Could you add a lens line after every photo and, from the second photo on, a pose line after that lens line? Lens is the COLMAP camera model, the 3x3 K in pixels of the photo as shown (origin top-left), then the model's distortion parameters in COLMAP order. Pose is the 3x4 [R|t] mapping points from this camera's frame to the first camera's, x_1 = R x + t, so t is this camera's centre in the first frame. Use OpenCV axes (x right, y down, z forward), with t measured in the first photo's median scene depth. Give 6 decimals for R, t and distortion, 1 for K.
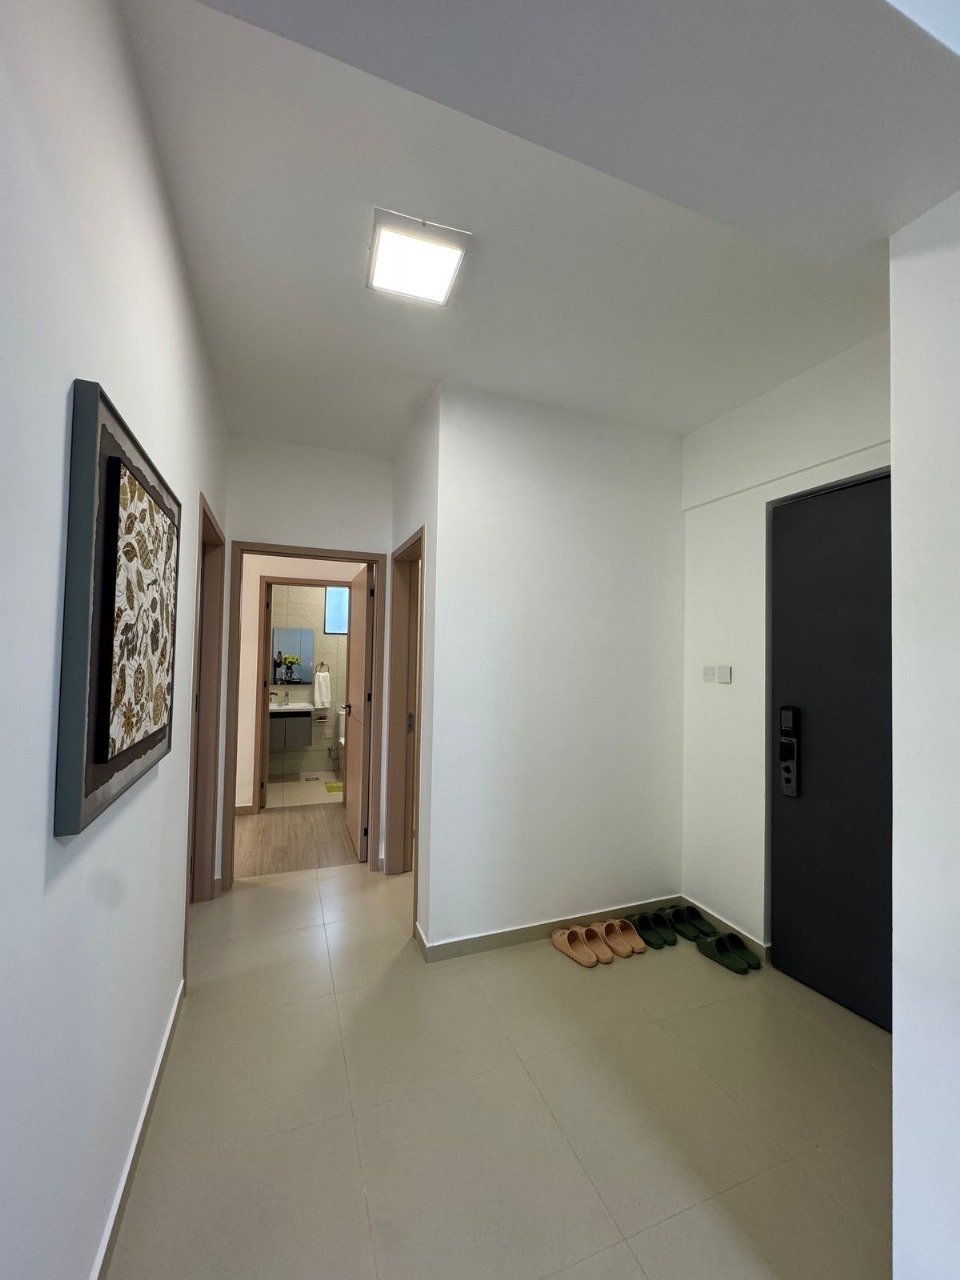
lens RADIAL K [[509.4, 0, 480.0], [0, 509.4, 640.0], [0, 0, 1]] dist [-0.004340, 0.000970]
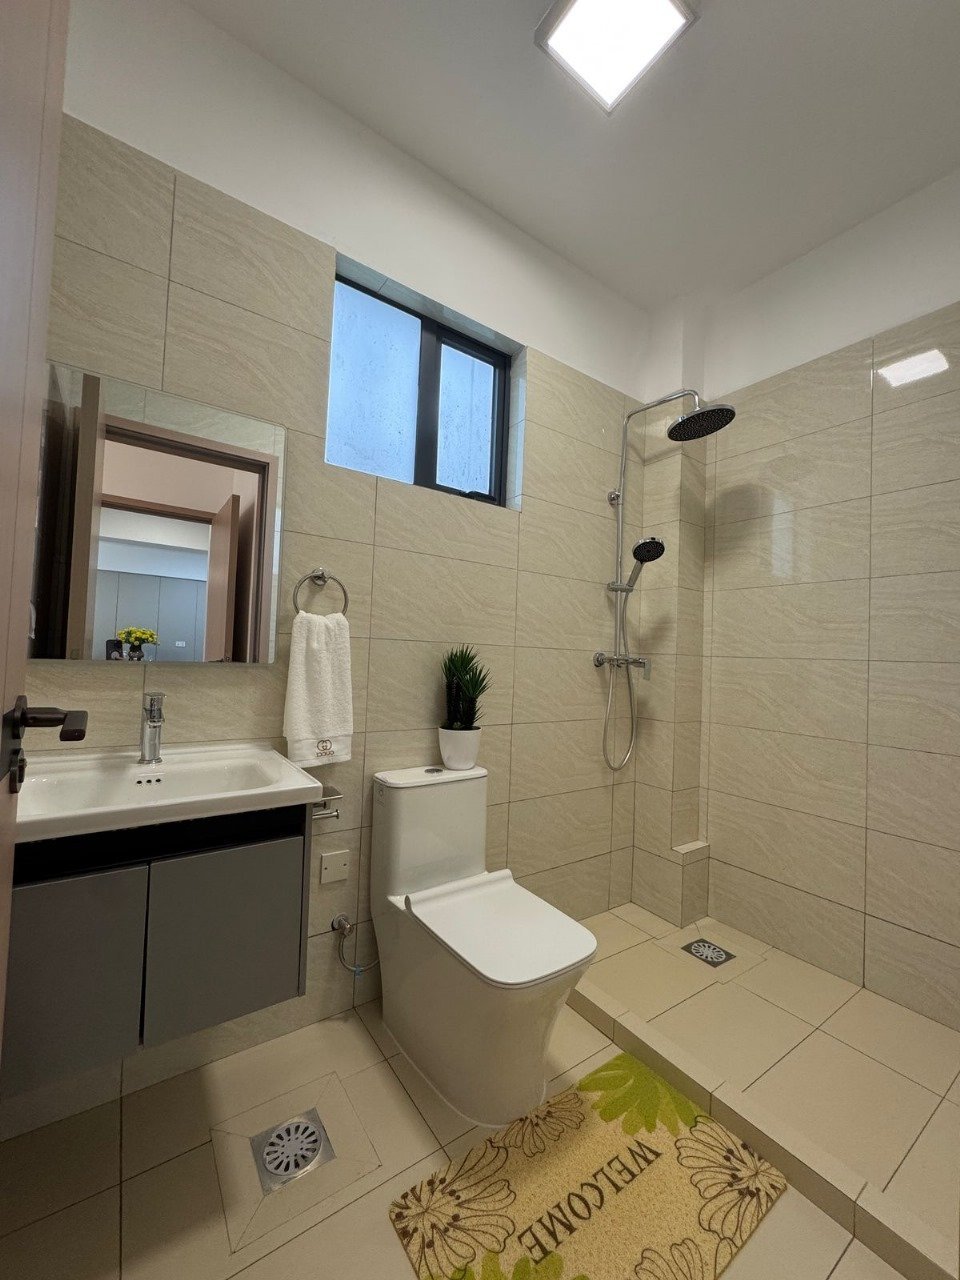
lens RADIAL K [[509.4, 0, 480.0], [0, 509.4, 640.0], [0, 0, 1]] dist [-0.004340, 0.000970]
pose [[0.970208, 0.028487, 0.240593, -0.305662], [-0.029321, 0.999570, -0.000115, 0.076744], [-0.240493, -0.006943, 0.970626, 0.781871]]
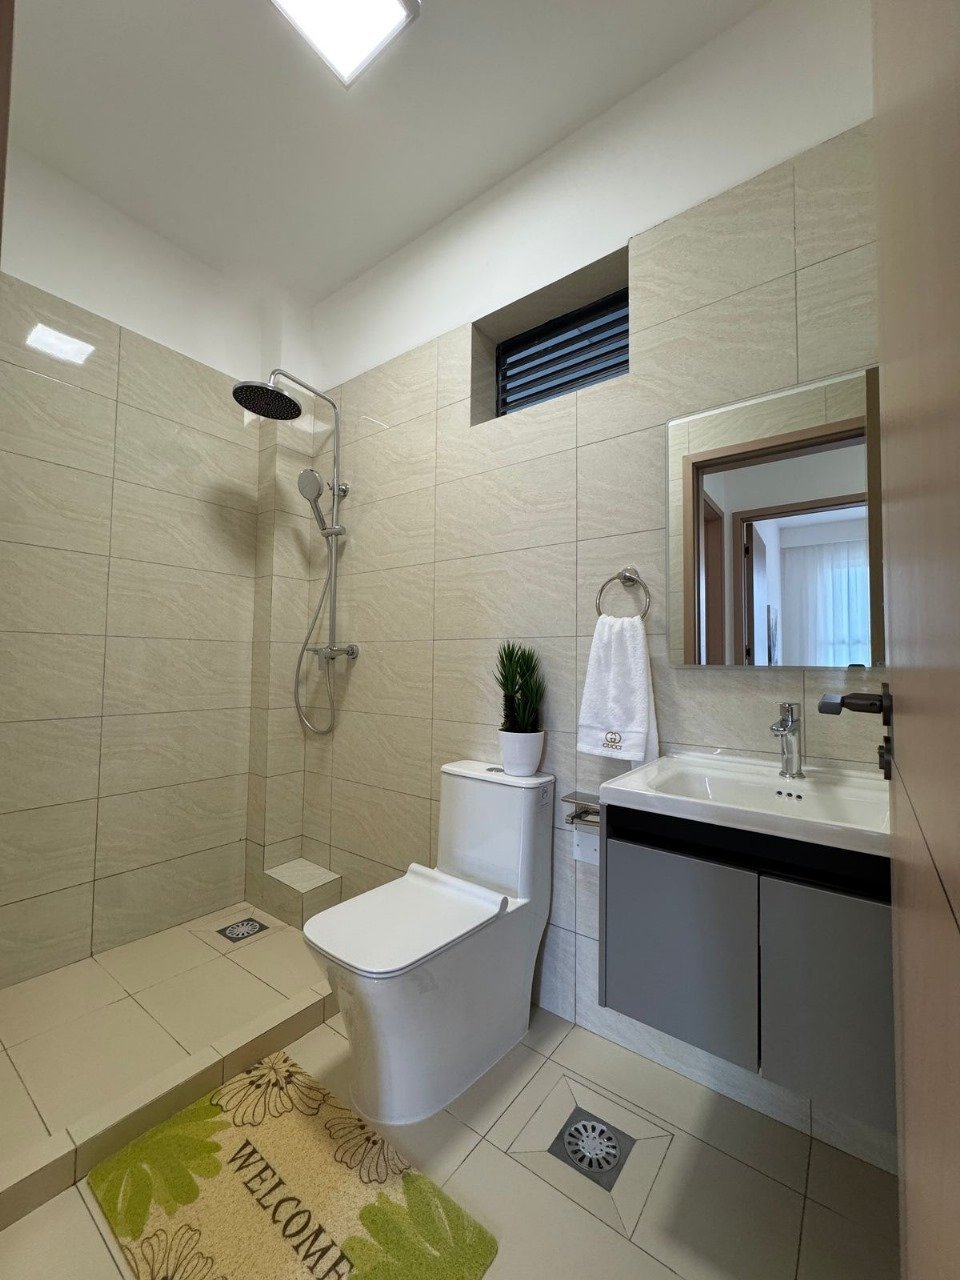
lens RADIAL K [[509.4, 0, 480.0], [0, 509.4, 640.0], [0, 0, 1]] dist [-0.004340, 0.000970]
pose [[-0.529539, 0.020748, 0.848032, -0.493229], [-0.069623, 0.995265, -0.067825, 0.102652], [-0.845424, -0.094959, -0.525587, 1.210022]]
